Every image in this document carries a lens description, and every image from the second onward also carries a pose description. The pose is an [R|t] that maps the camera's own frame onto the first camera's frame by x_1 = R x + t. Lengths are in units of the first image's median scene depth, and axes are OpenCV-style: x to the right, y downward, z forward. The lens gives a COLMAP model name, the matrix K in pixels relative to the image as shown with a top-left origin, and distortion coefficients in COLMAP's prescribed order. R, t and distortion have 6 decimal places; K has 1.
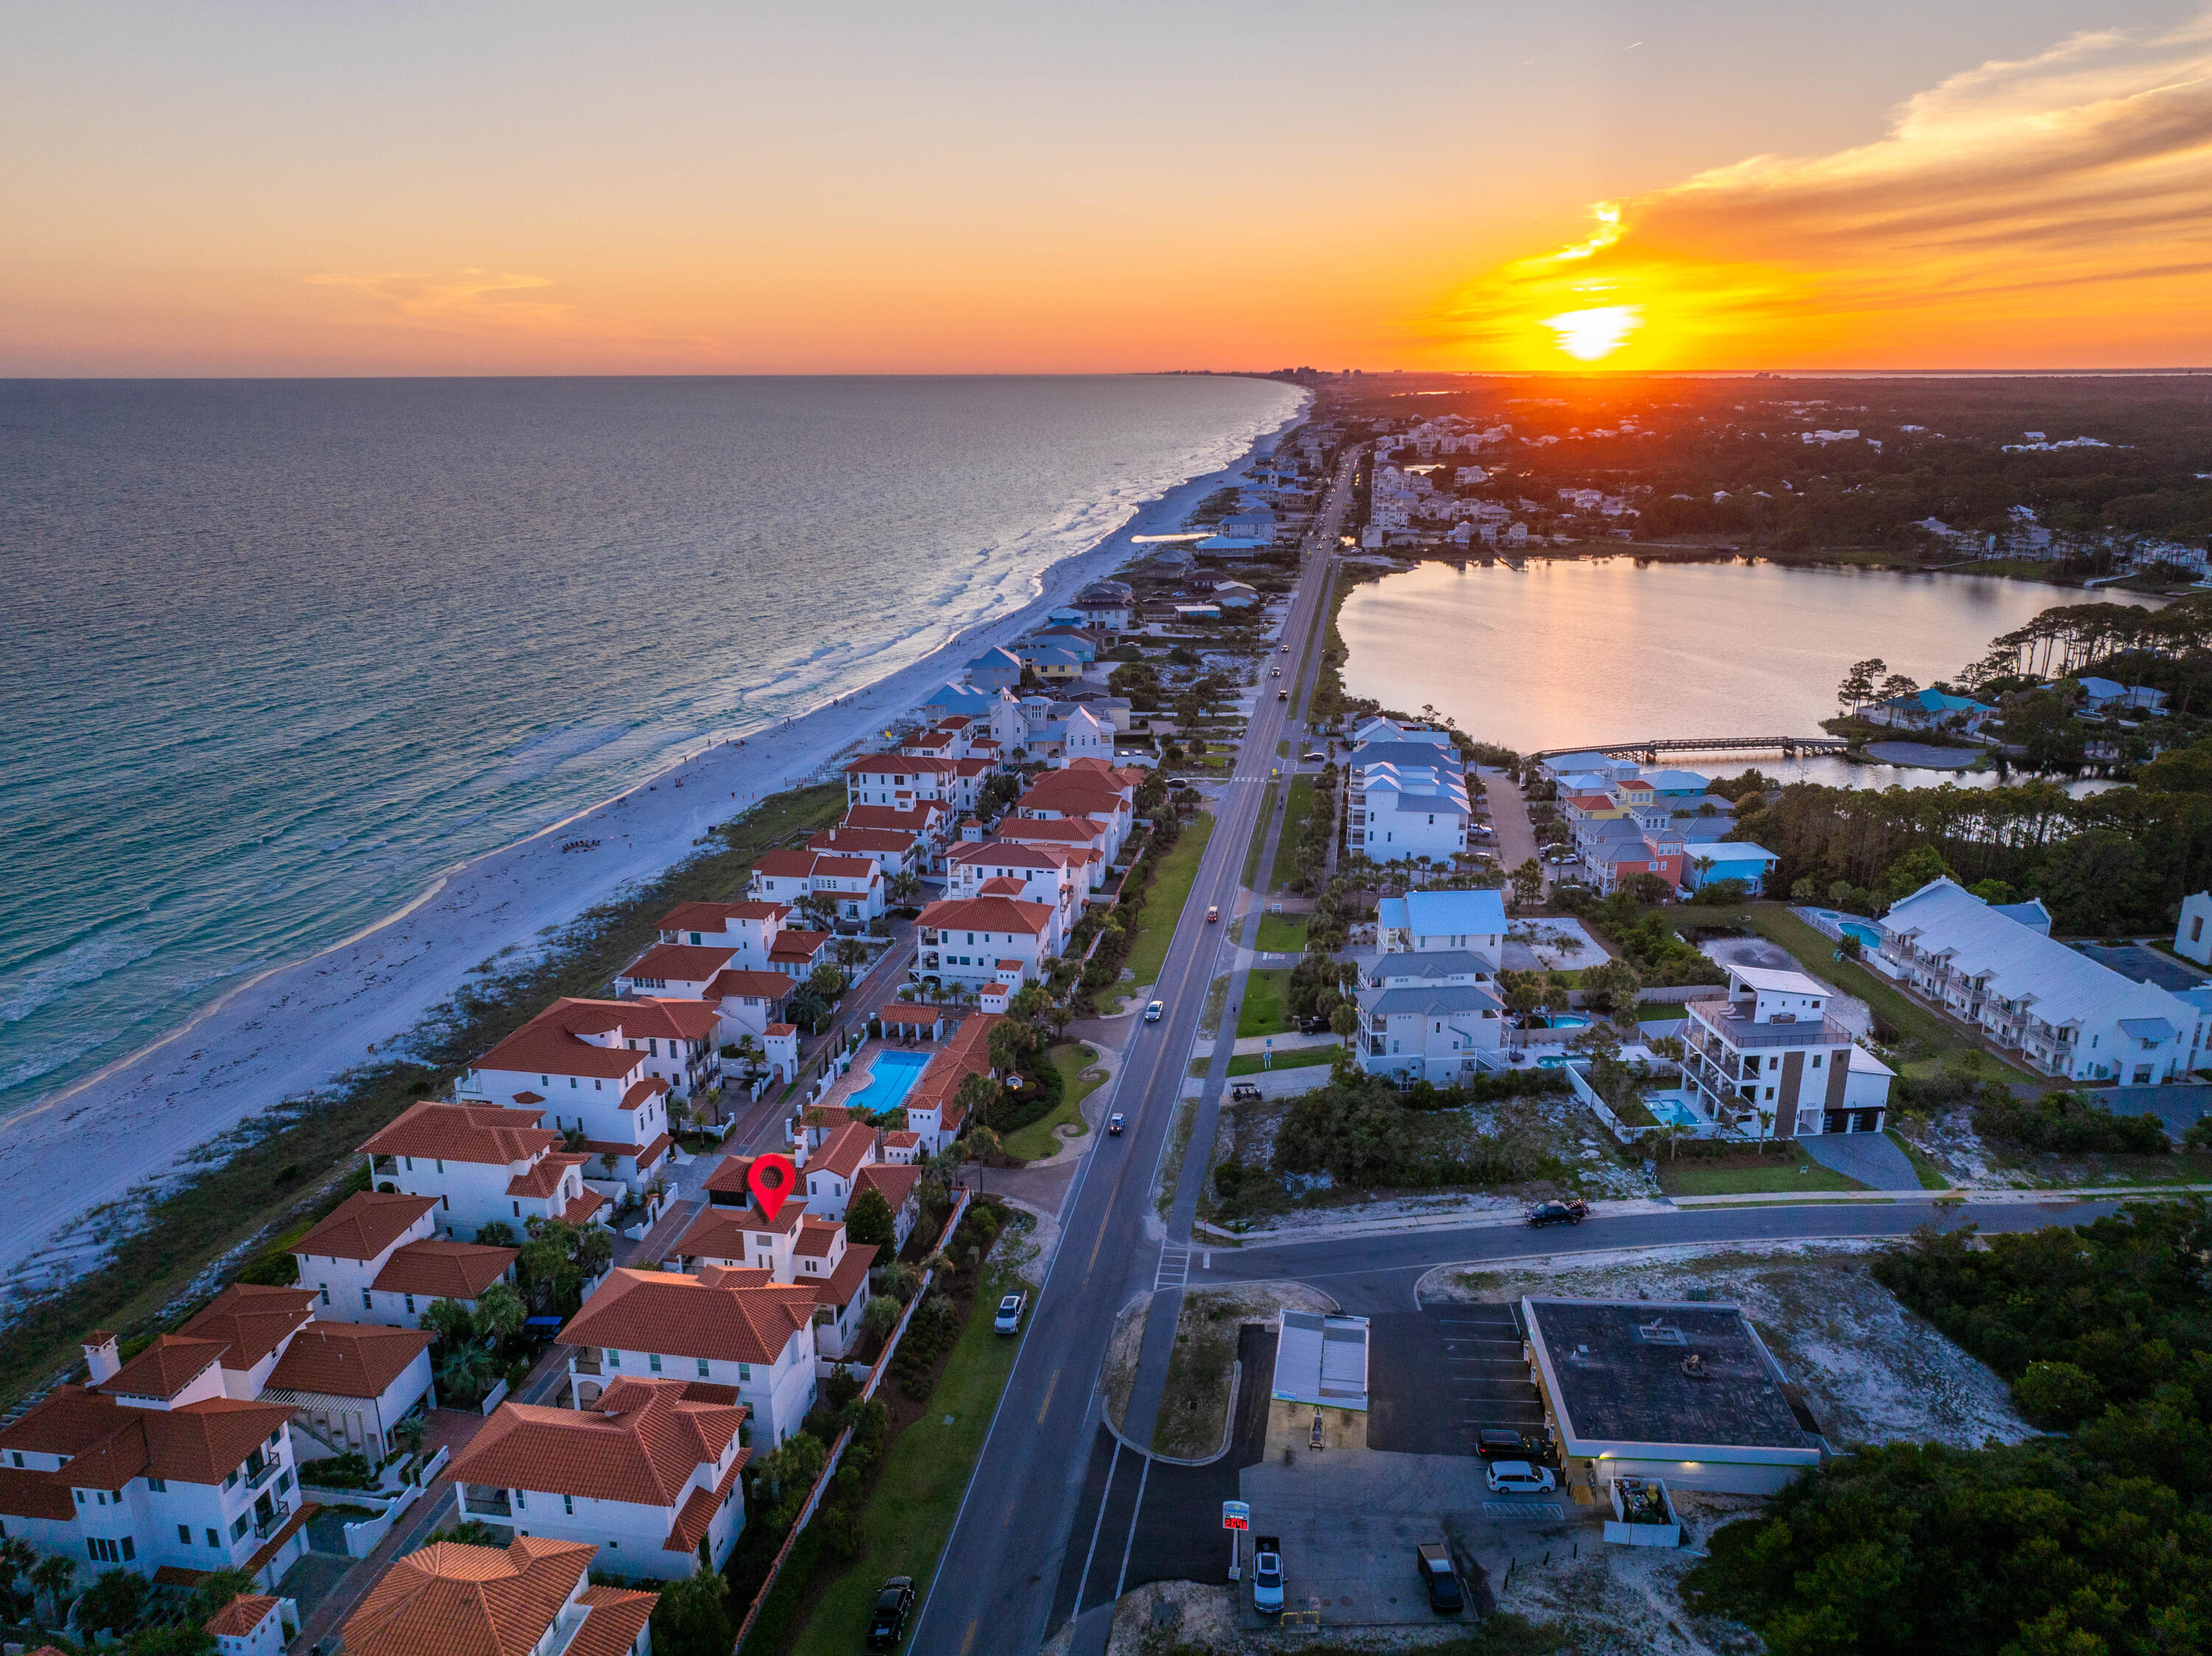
lens RADIAL K [[1534.4, 0, 1110.3], [0, 1534.4, 837.5], [0, 0, 1]] dist [0.023131, -0.041599]
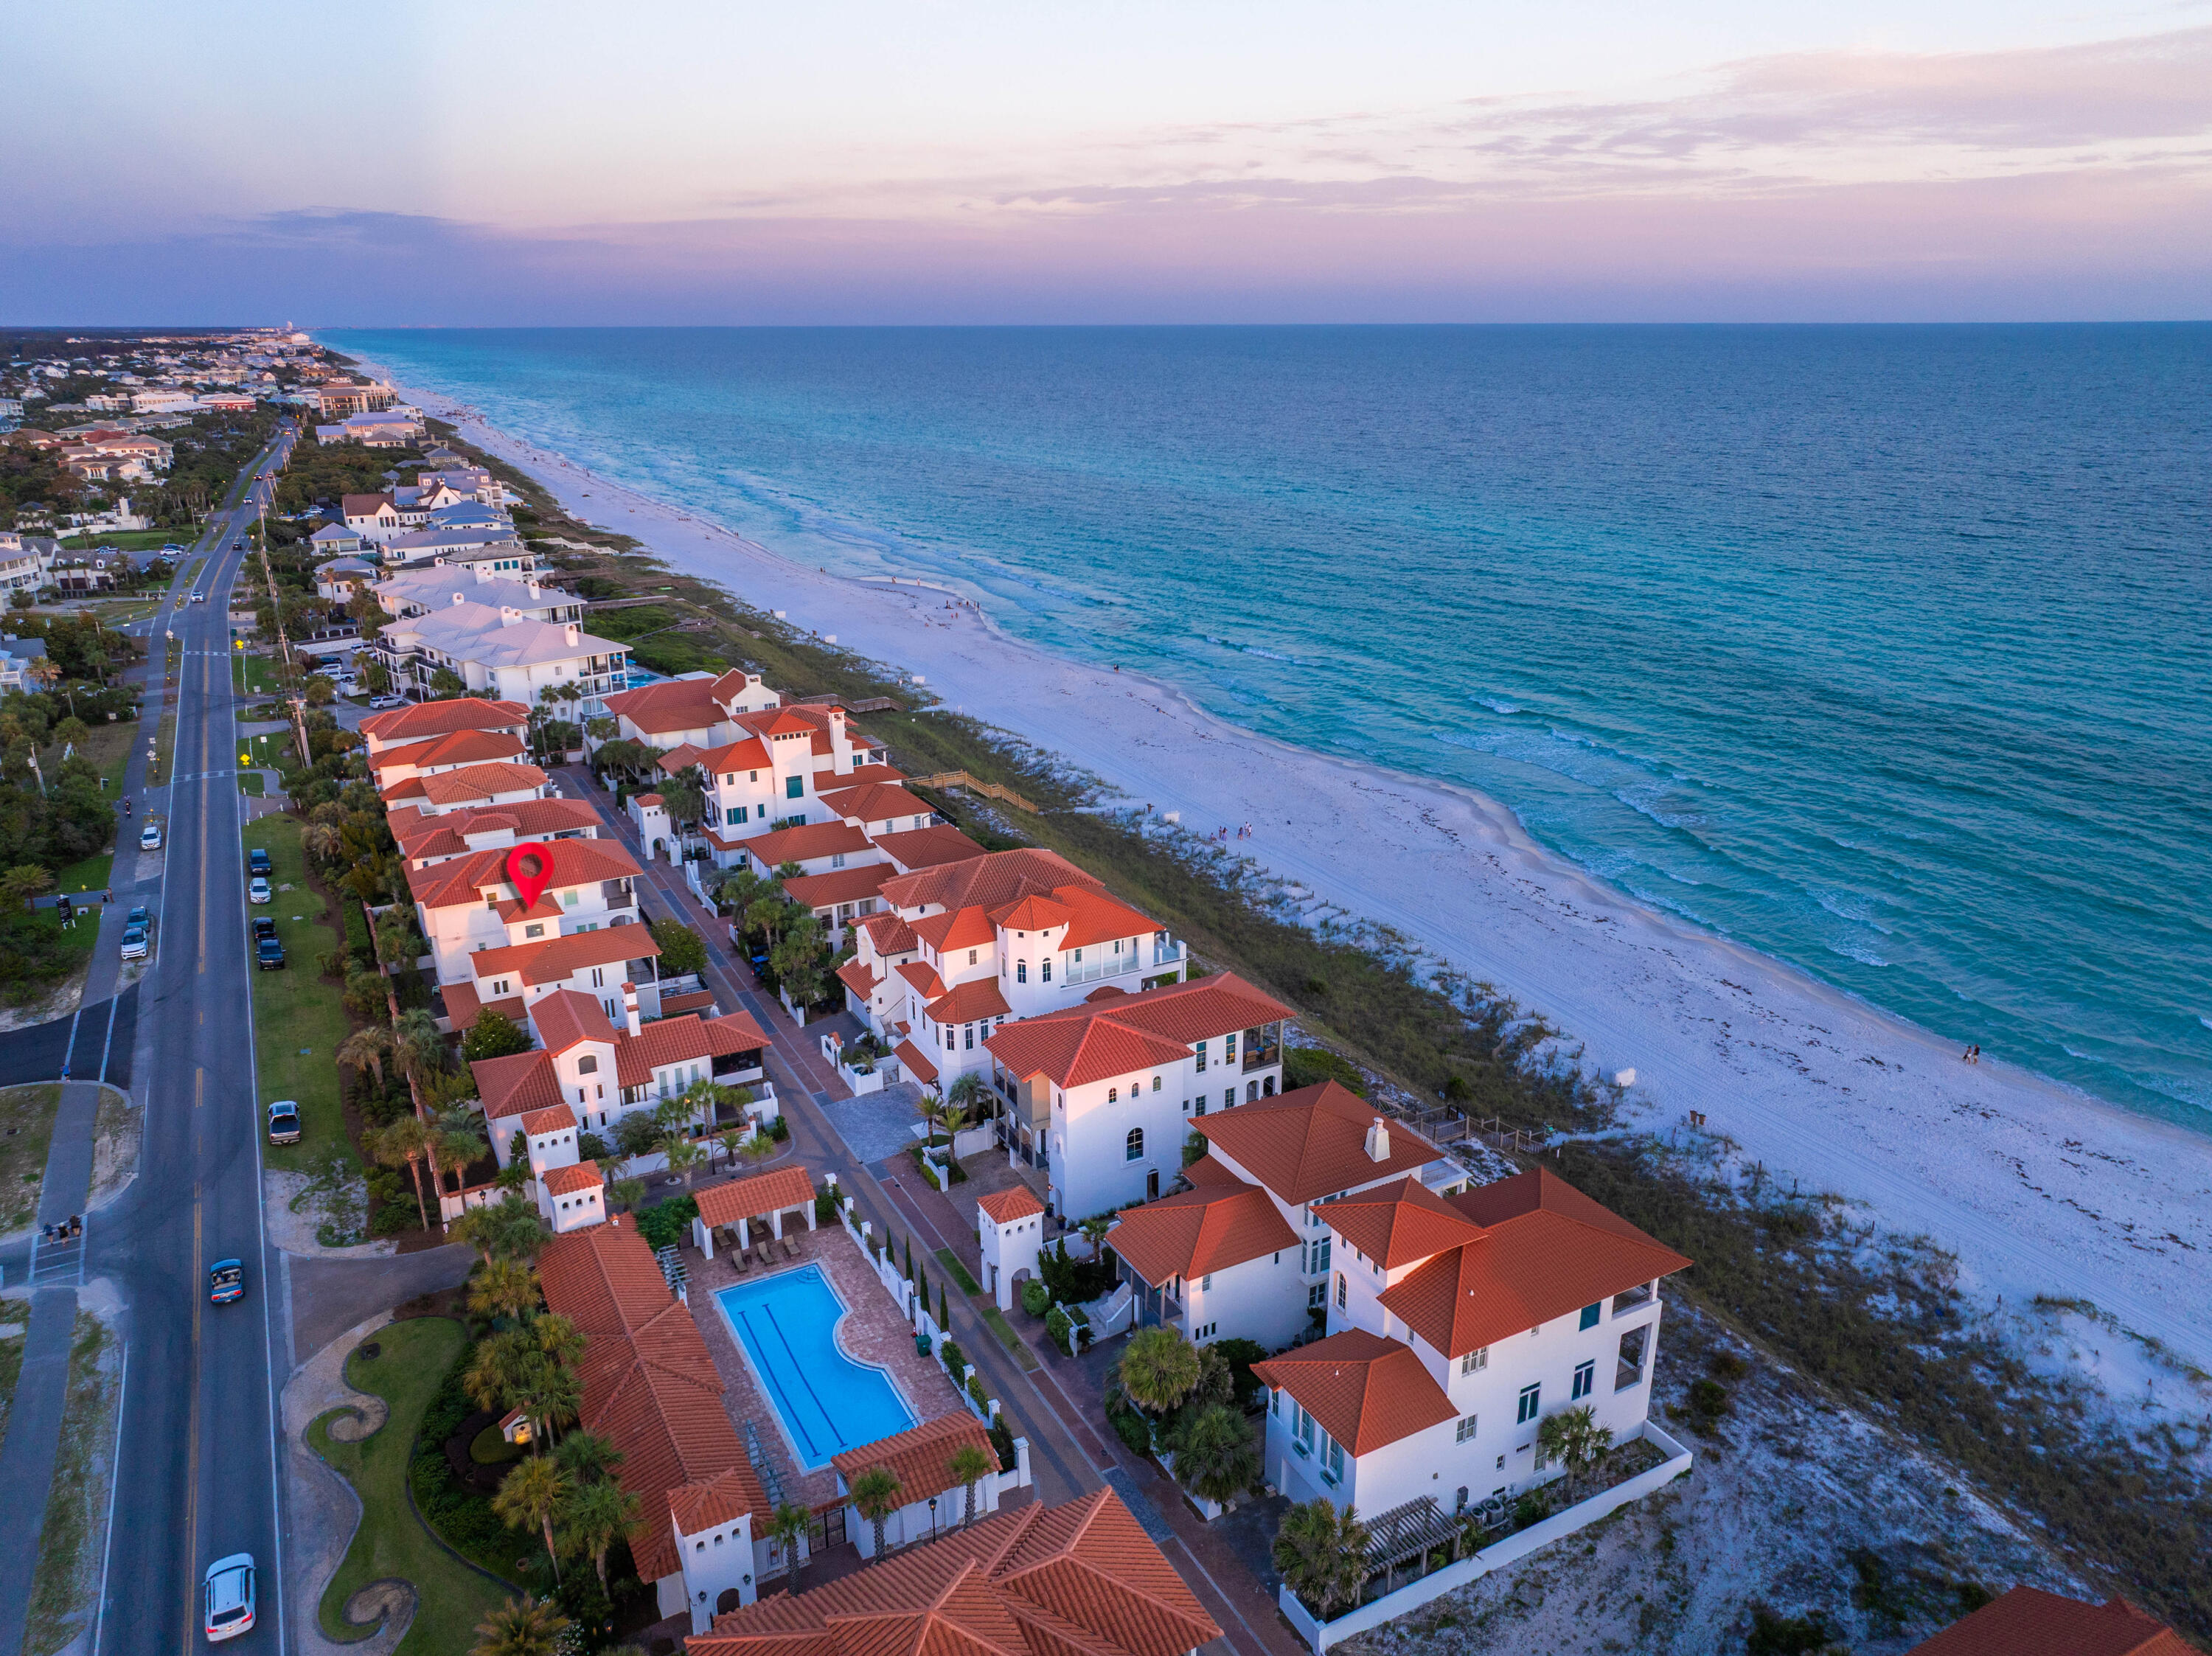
lens RADIAL K [[1555.3, 0, 1109.7], [0, 1555.3, 823.4], [0, 0, 1]] dist [0.001413, 0.008032]
pose [[-0.784951, 0.196727, -0.587495, 0.034345], [-0.176894, 0.837614, 0.516828, -0.247886], [0.593768, 0.509609, -0.622686, 1.267946]]
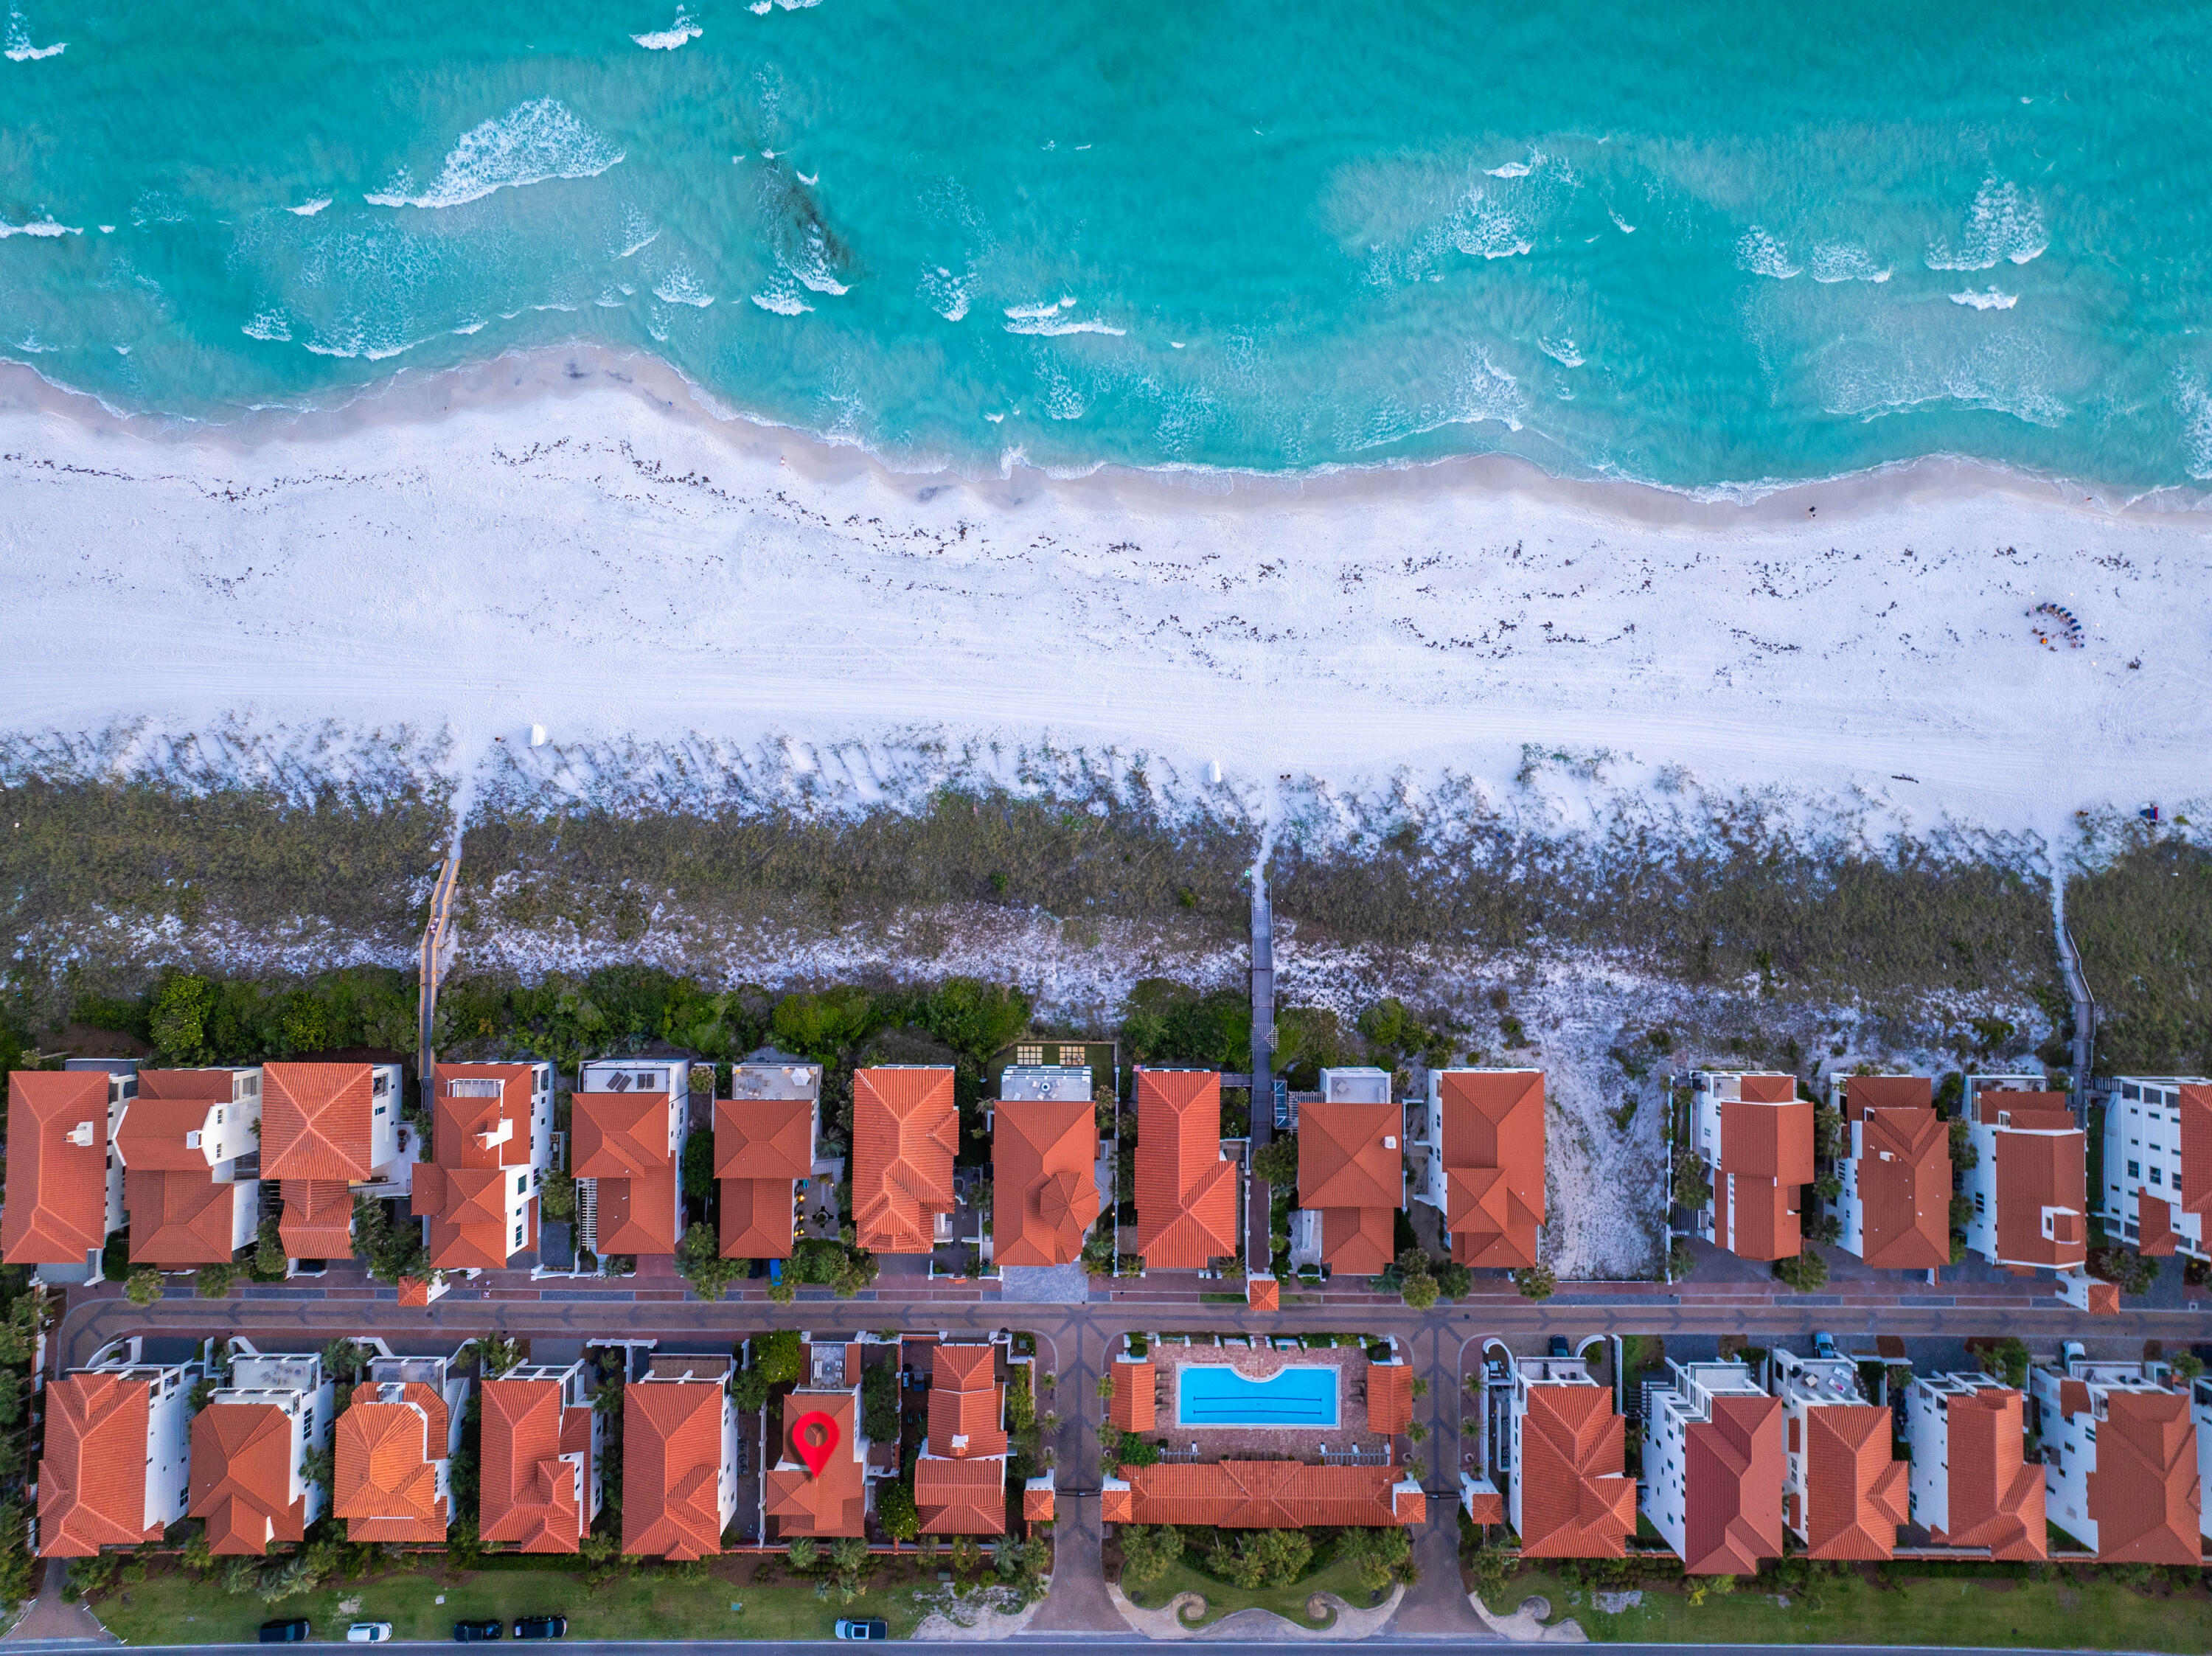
lens RADIAL K [[1542.8, 0, 1110.0], [0, 1542.8, 830.5], [0, 0, 1]] dist [0.006113, -0.004760]
pose [[0.157463, 0.987329, -0.019686, -0.480239], [-0.292782, 0.065714, 0.953919, -0.730047], [0.943125, -0.144443, 0.299419, 0.679016]]
